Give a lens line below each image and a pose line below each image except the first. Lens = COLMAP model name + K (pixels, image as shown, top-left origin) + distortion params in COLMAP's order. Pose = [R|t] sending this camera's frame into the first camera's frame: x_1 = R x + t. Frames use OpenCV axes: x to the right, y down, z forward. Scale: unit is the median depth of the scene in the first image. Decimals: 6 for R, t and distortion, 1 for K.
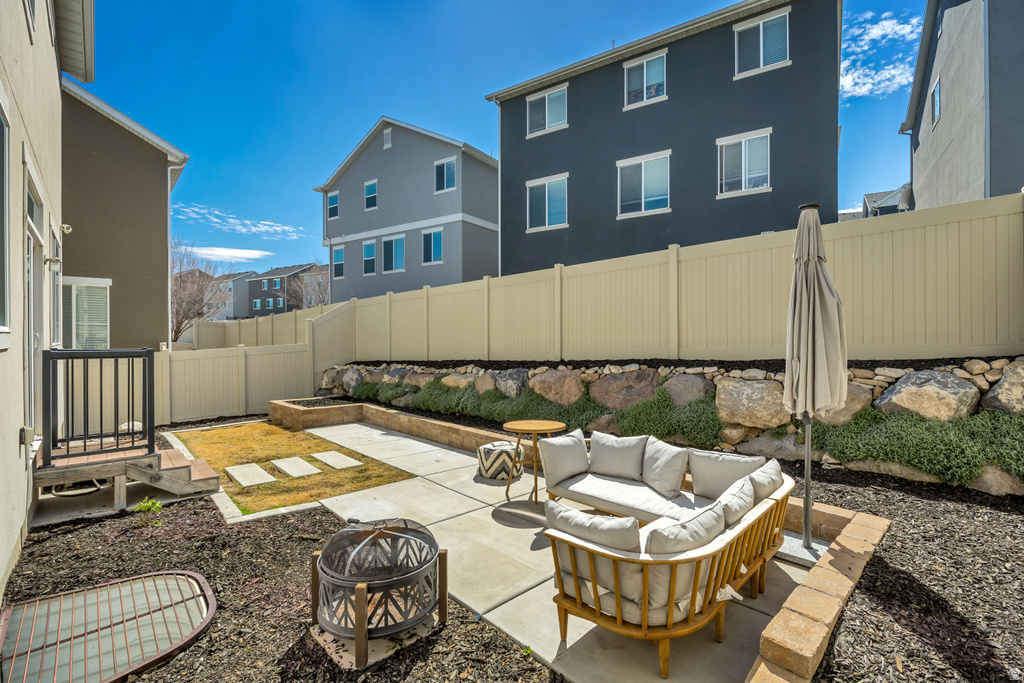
lens RADIAL K [[454.2, 0, 508.1], [0, 454.2, 331.7], [0, 0, 1]] dist [-0.004117, -0.000613]
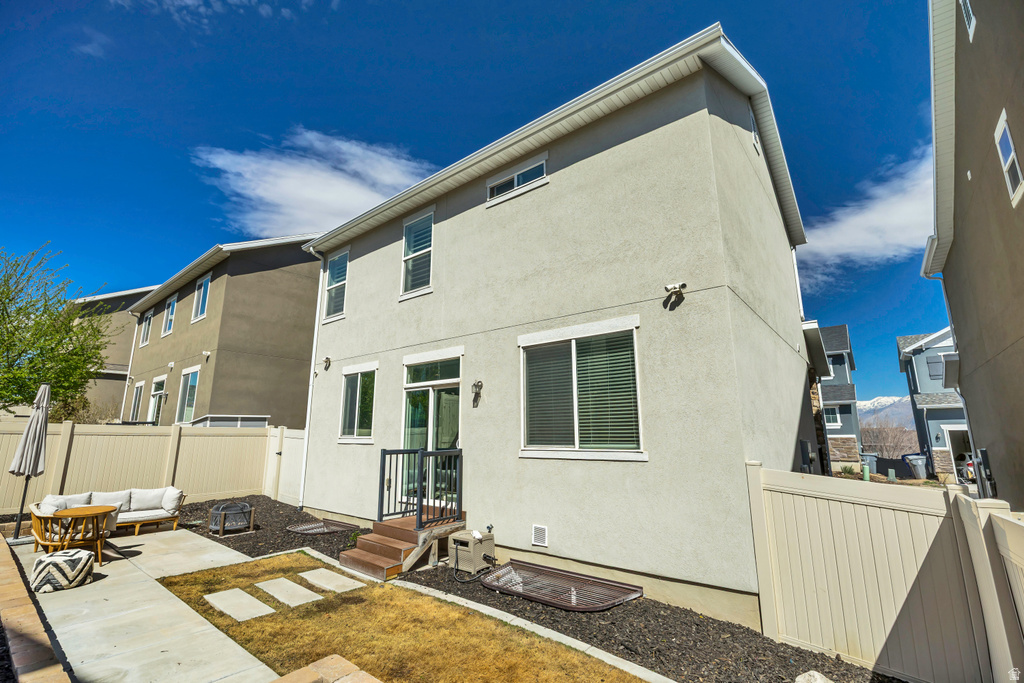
lens RADIAL K [[454.2, 0, 508.1], [0, 454.2, 331.7], [0, 0, 1]] dist [-0.004117, -0.000613]
pose [[-0.992743, -0.021768, -0.118266, -0.485590], [0.006217, 0.972875, -0.231247, 0.005513], [0.120092, -0.230304, -0.965680, 1.253373]]
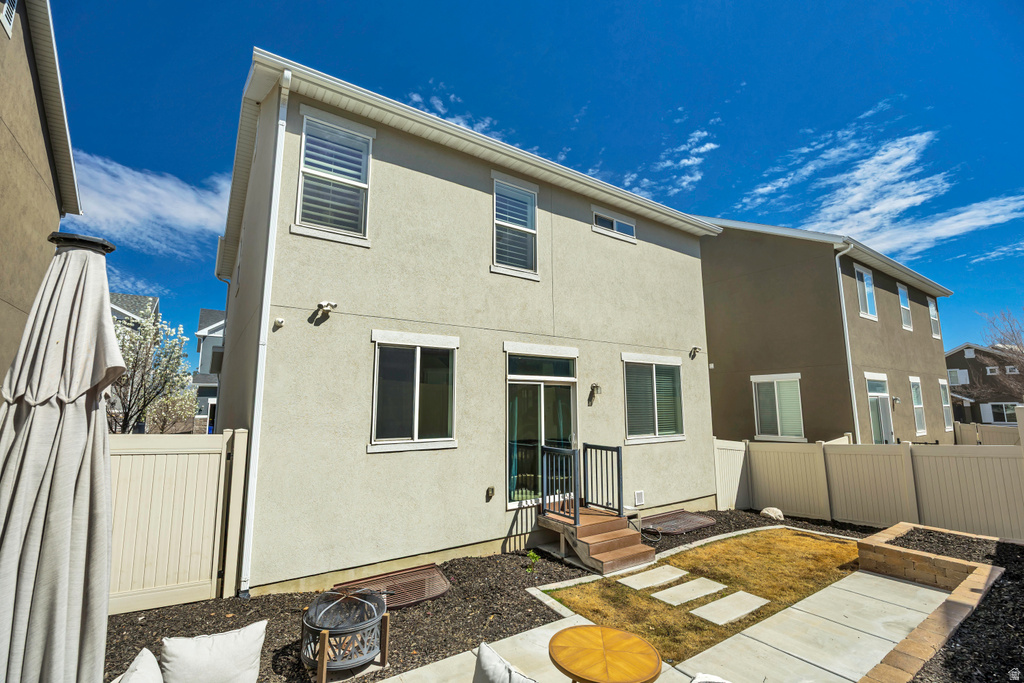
lens RADIAL K [[452.5, 0, 512.0], [0, 452.5, 341.5], [0, 0, 1]] dist [-0.001881, -0.000192]
pose [[-0.151099, -0.148694, -0.977271, 0.328388], [0.023592, 0.987798, -0.153944, -0.037619], [0.988237, -0.046316, -0.145748, 0.495601]]
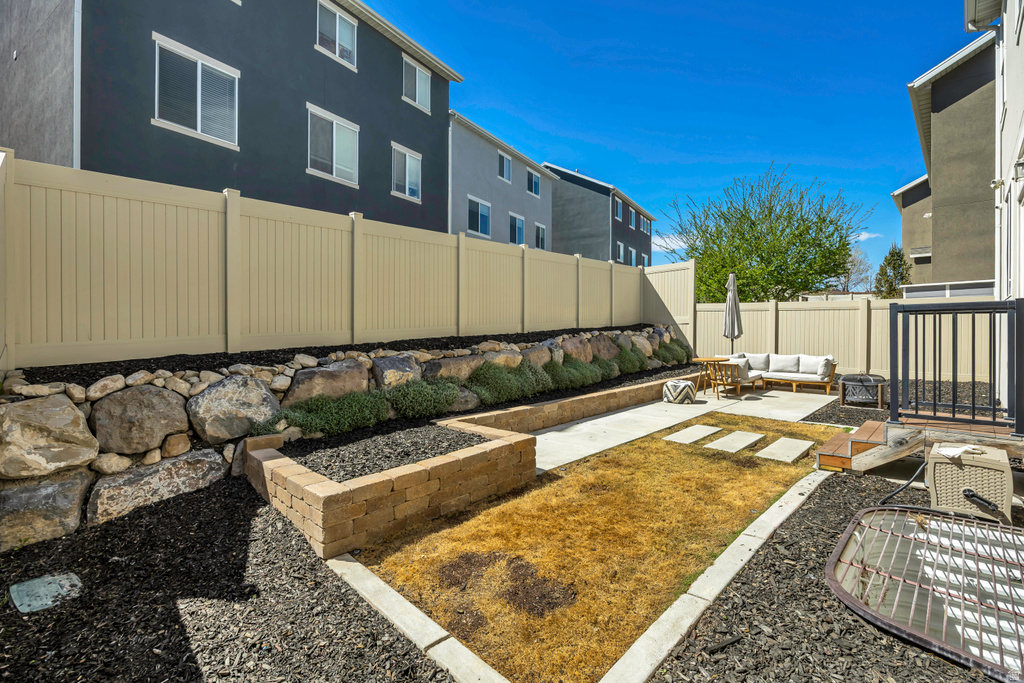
lens RADIAL K [[454.2, 0, 508.1], [0, 454.2, 331.7], [0, 0, 1]] dist [-0.004117, -0.000613]
pose [[-0.015537, -0.002027, 0.999877, -0.844554], [-0.015667, 0.999876, 0.001784, 0.052575], [-0.999757, -0.015638, -0.015567, 0.905794]]
